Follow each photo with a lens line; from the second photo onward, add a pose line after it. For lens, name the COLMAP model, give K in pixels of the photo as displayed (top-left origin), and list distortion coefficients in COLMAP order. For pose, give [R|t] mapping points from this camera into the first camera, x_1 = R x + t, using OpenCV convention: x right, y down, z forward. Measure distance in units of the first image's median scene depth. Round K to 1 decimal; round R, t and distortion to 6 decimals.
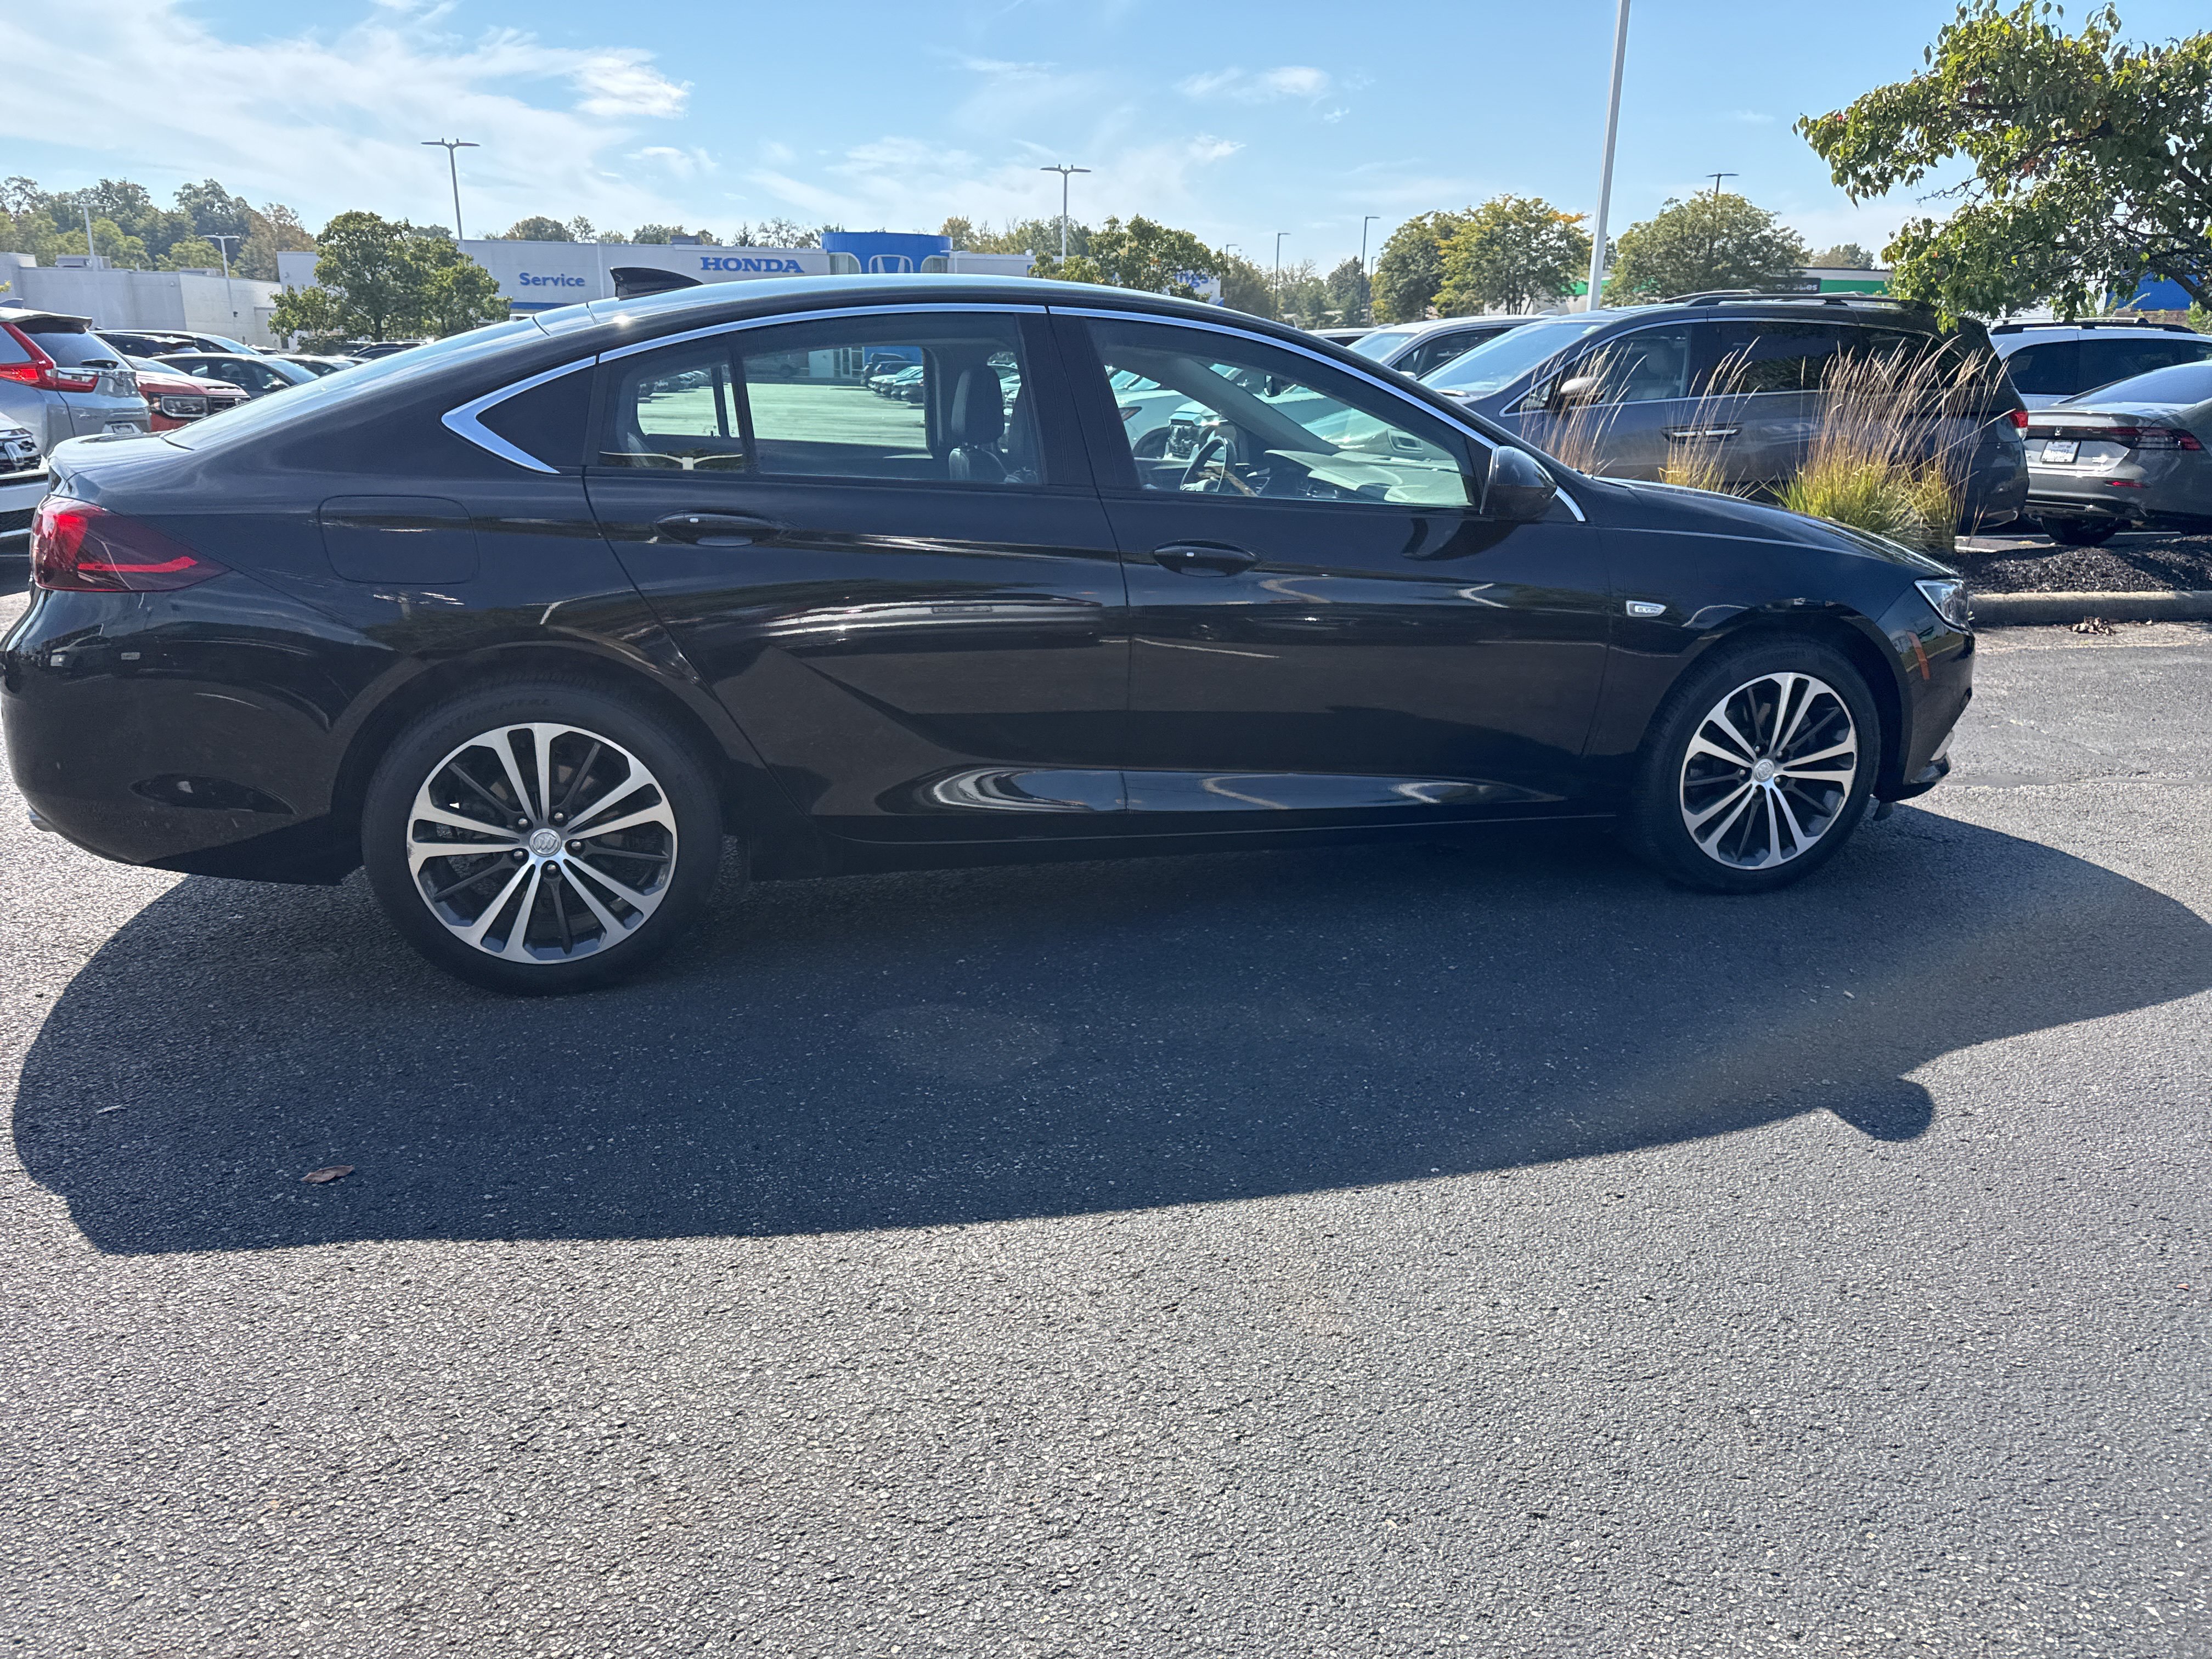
lens RADIAL K [[1561.2, 0, 1113.6], [0, 1561.2, 823.5], [0, 0, 1]] dist [0.019172, -0.021472]
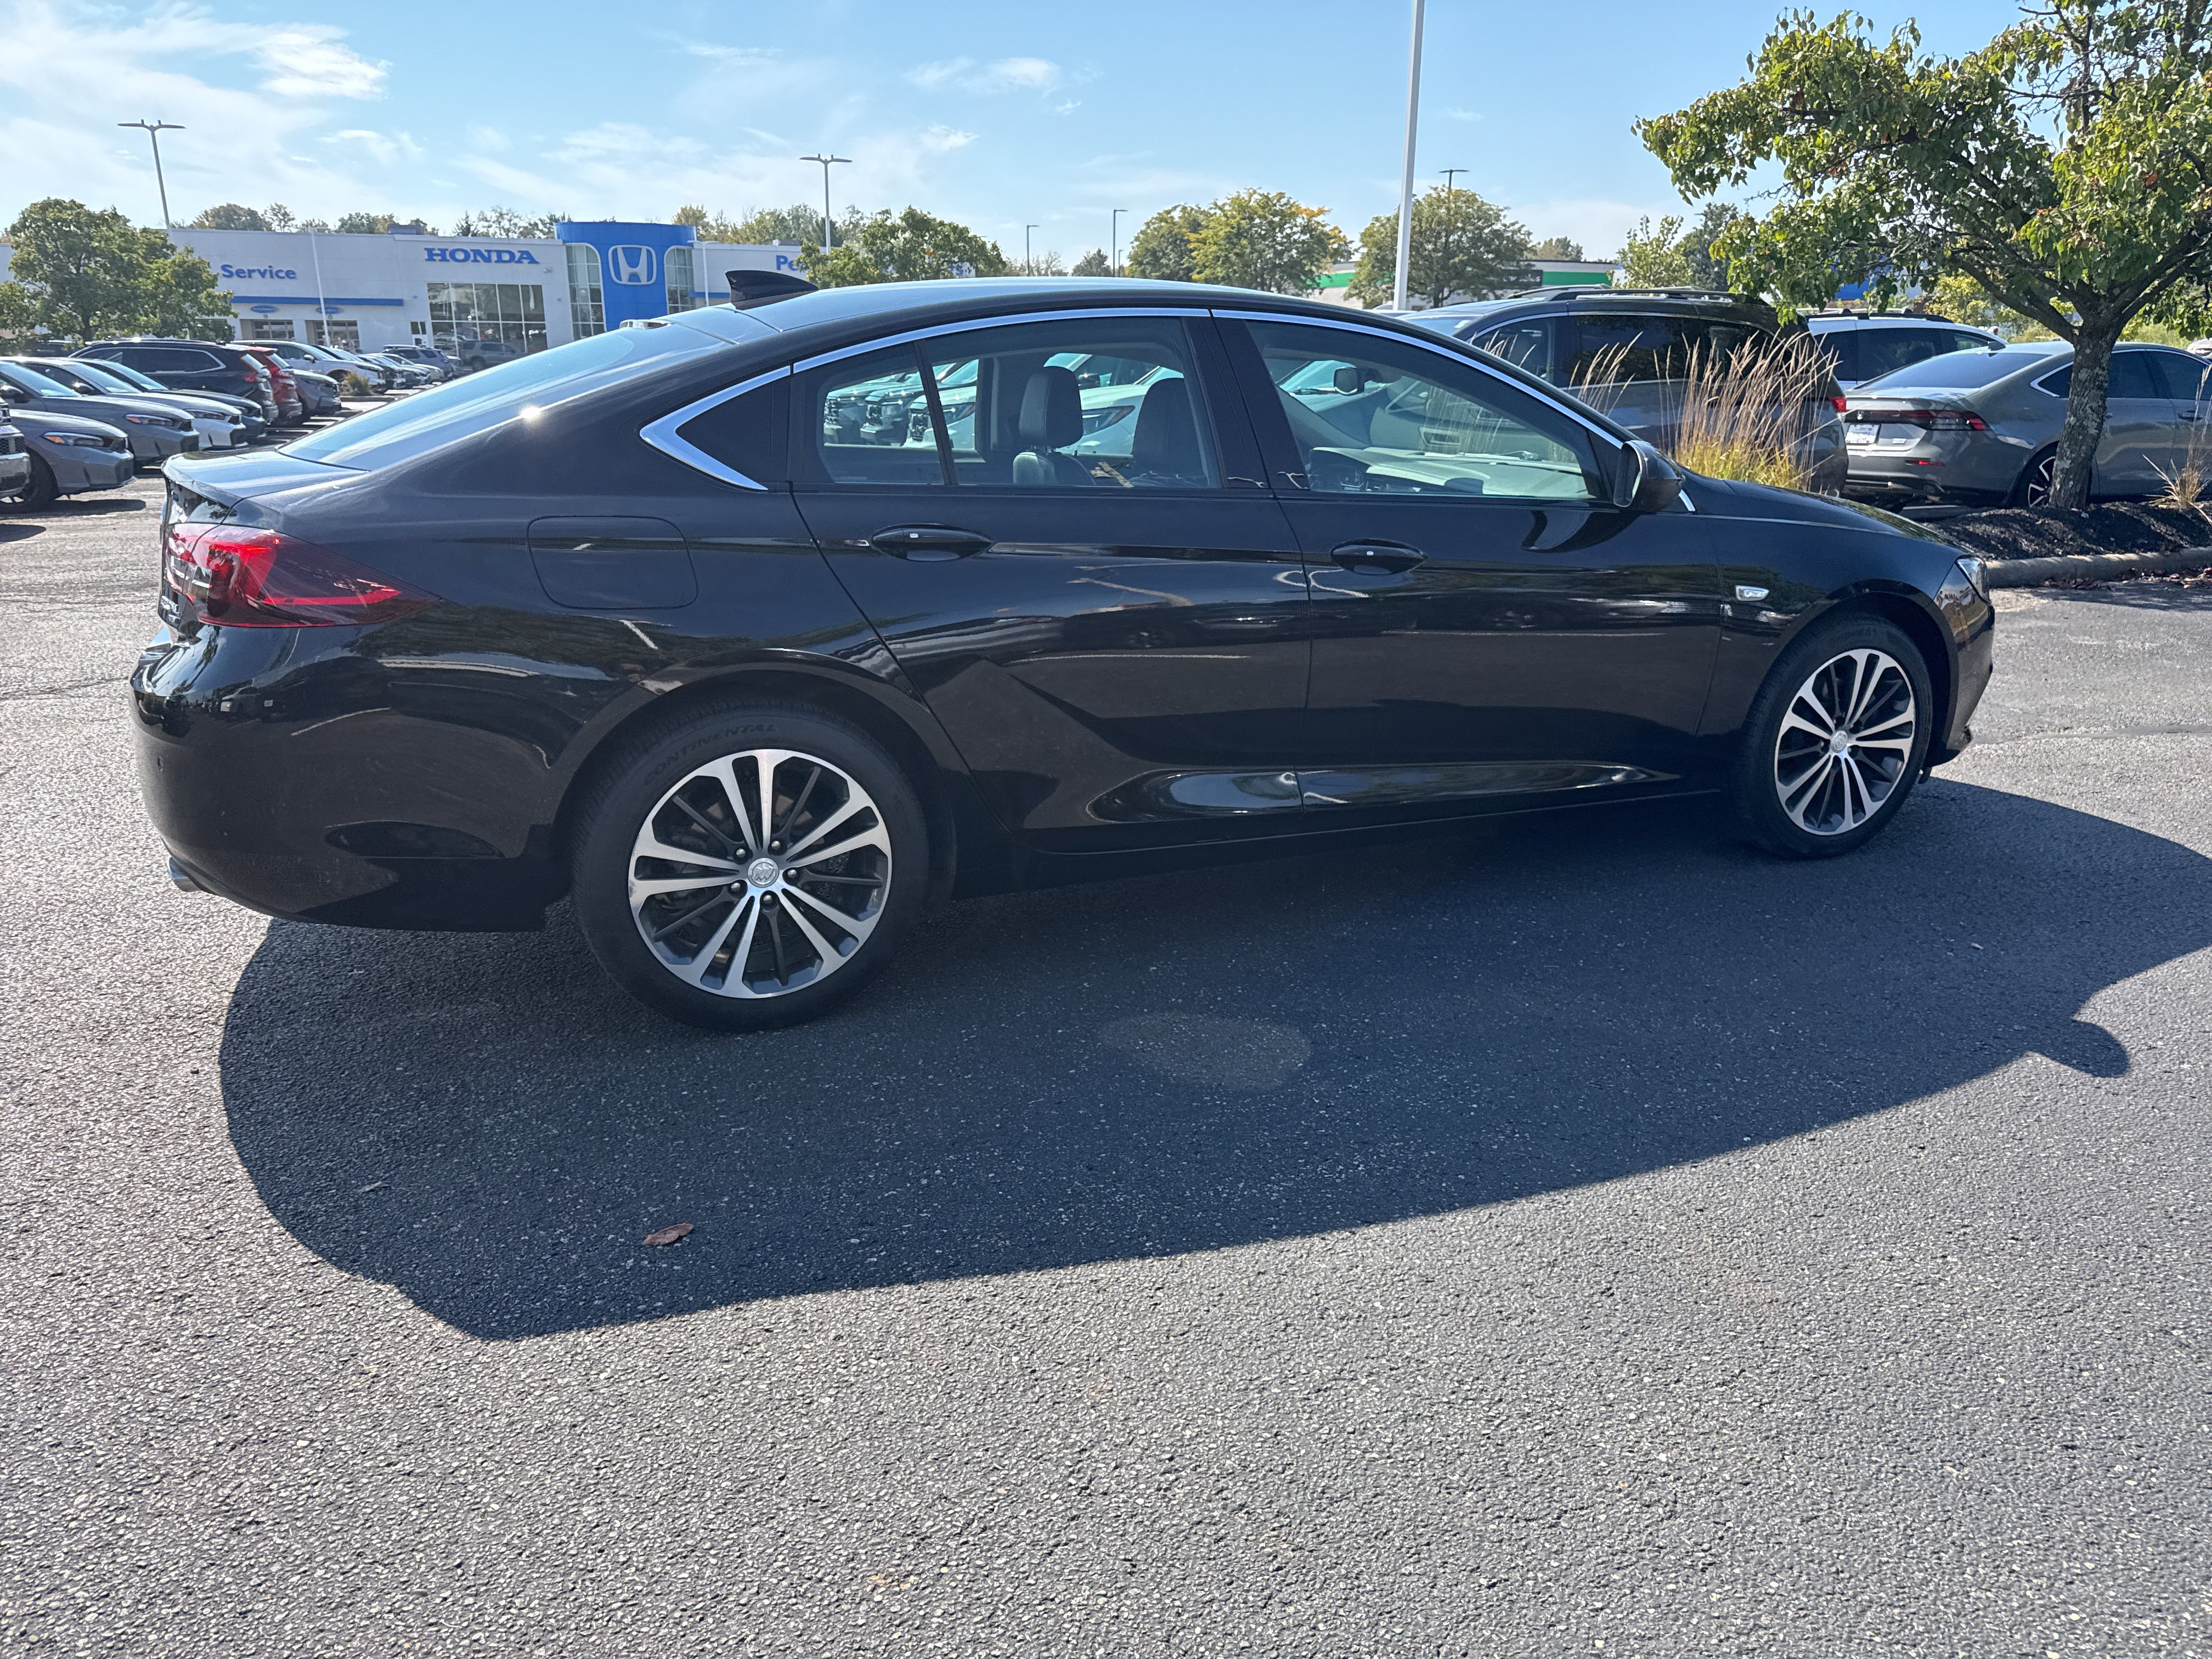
lens RADIAL K [[1561.2, 0, 1111.3], [0, 1561.2, 826.6], [0, 0, 1]] dist [0.019172, -0.021472]
pose [[0.988126, -0.052010, 0.144577, -0.234863], [0.051064, 0.998643, 0.010250, -0.012510], [-0.144914, -0.002746, 0.989440, 0.015718]]
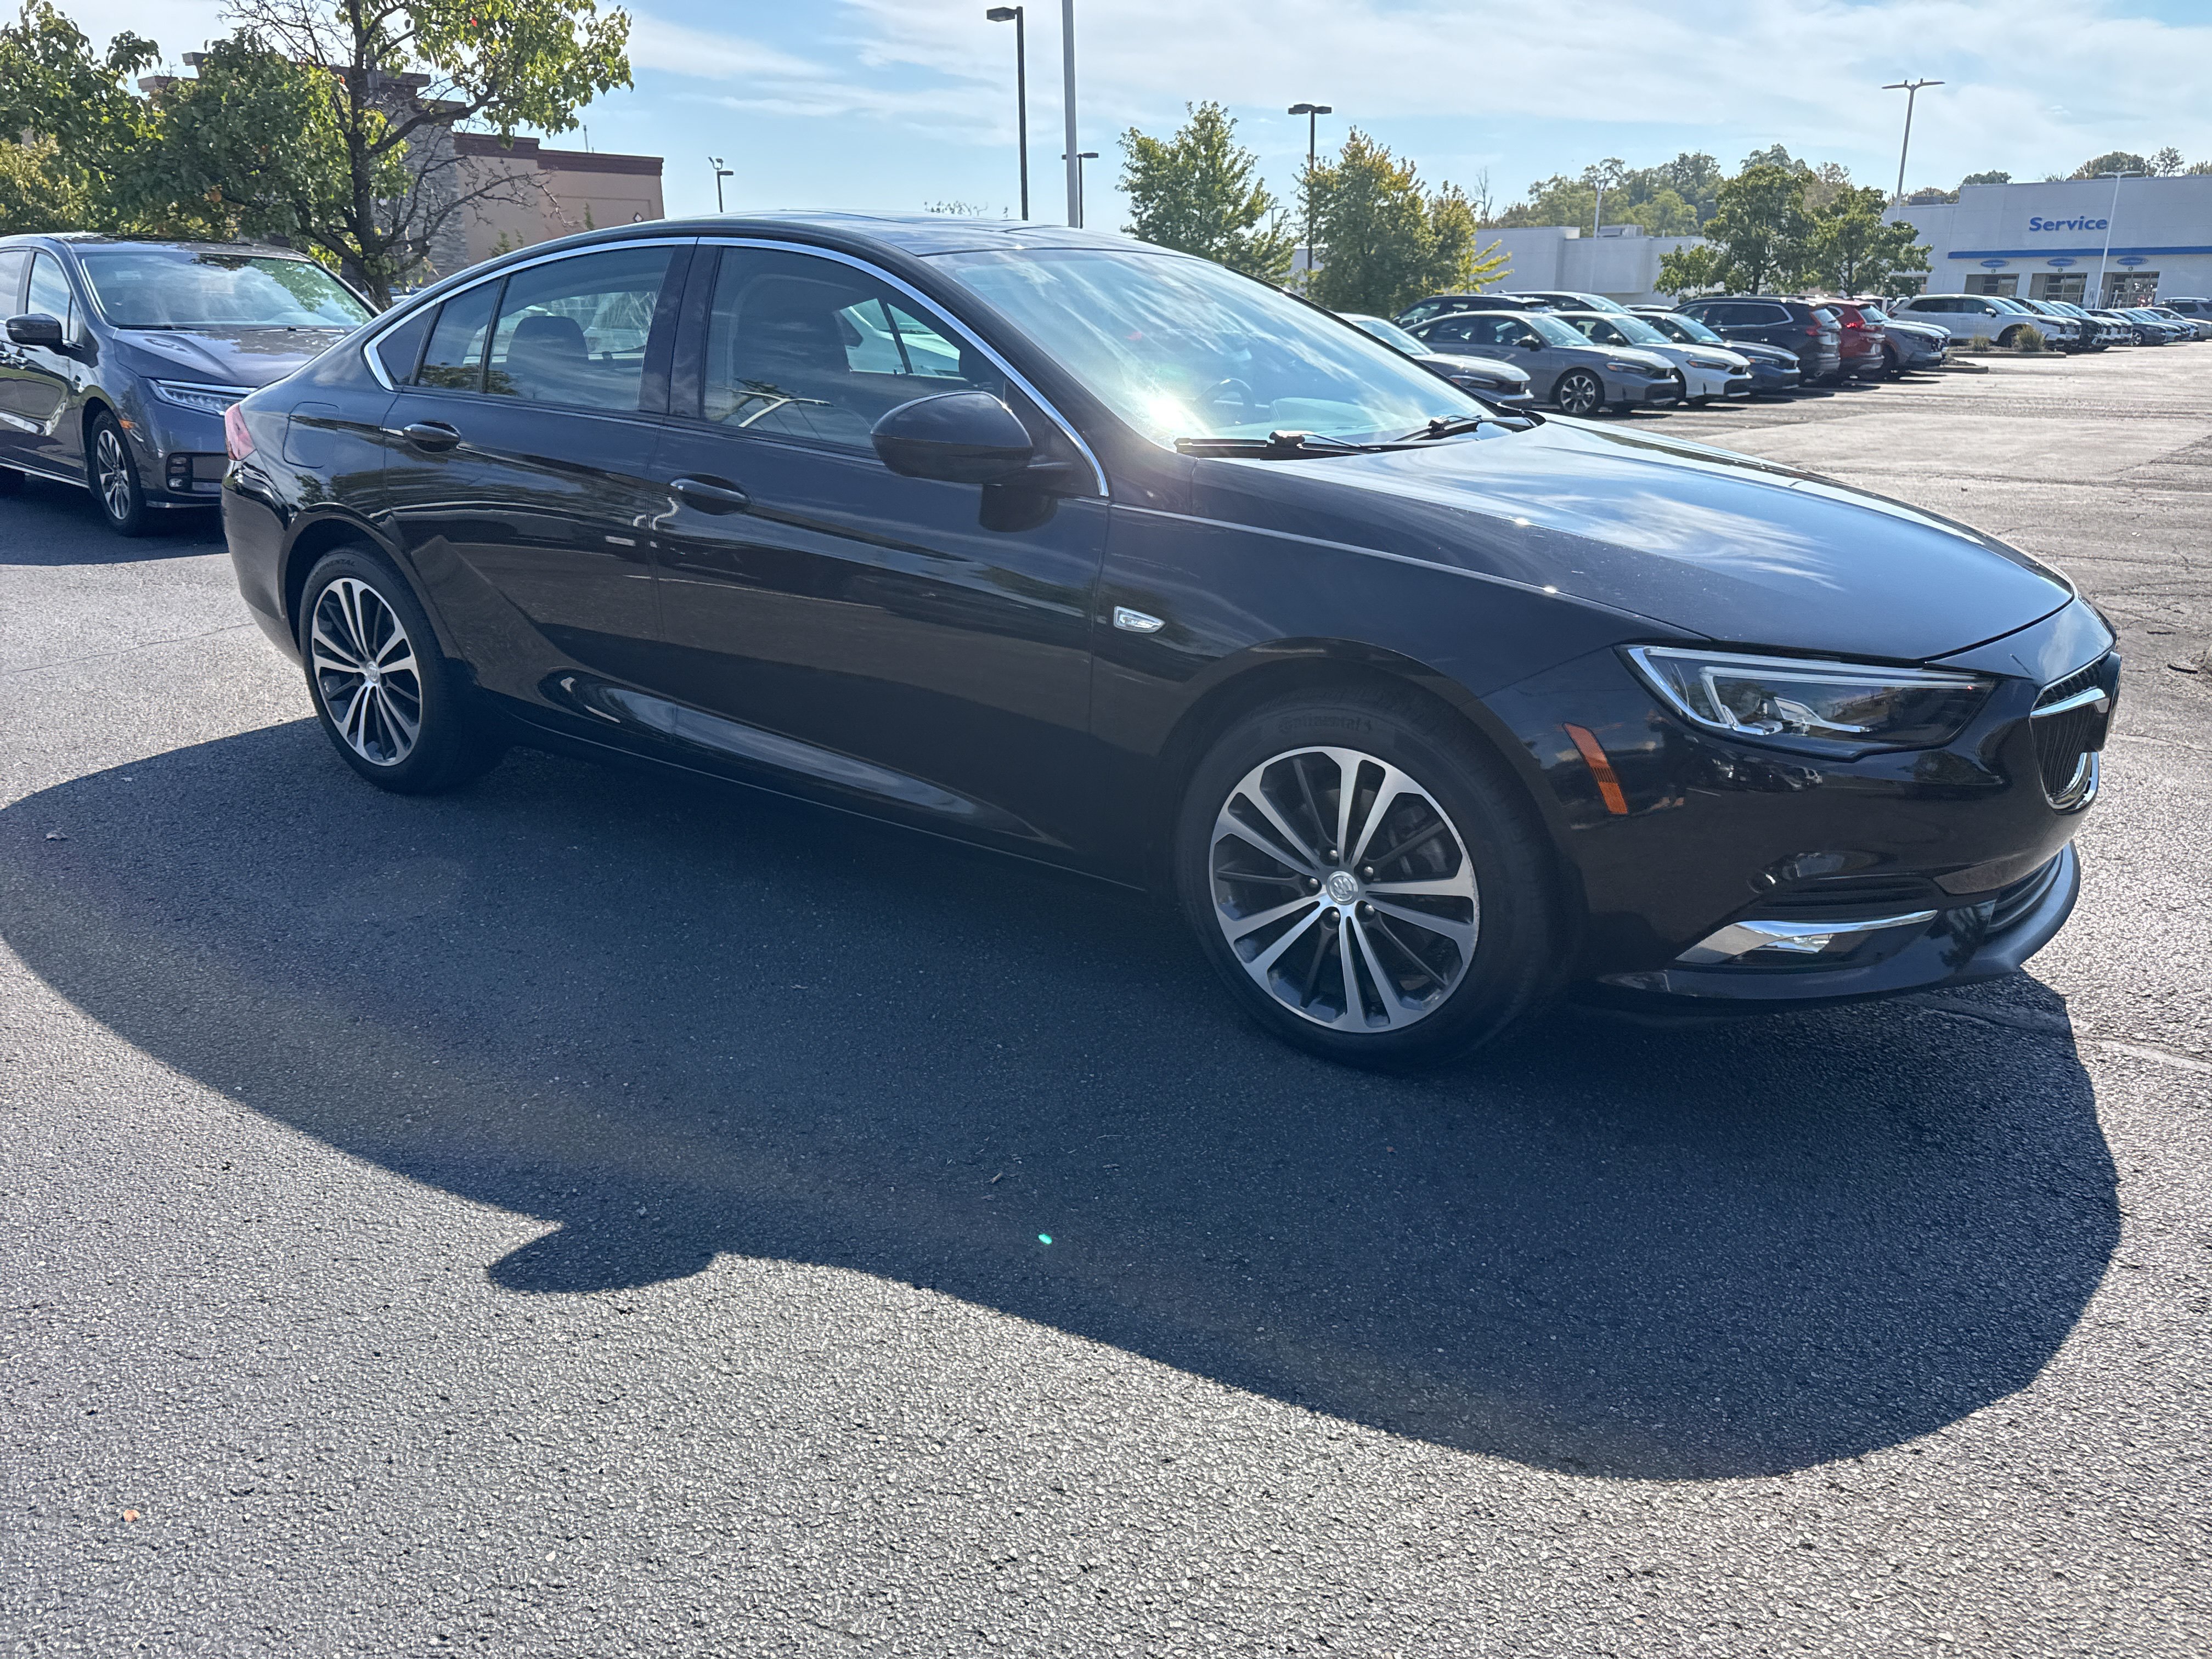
lens RADIAL K [[1561.2, 0, 1108.6], [0, 1561.2, 827.2], [0, 0, 1]] dist [0.019172, -0.021472]
pose [[0.638673, 0.226784, -0.735300, 0.847536], [-0.206709, 0.971023, 0.119941, -0.120626], [0.741193, 0.075390, 0.667045, 0.480296]]
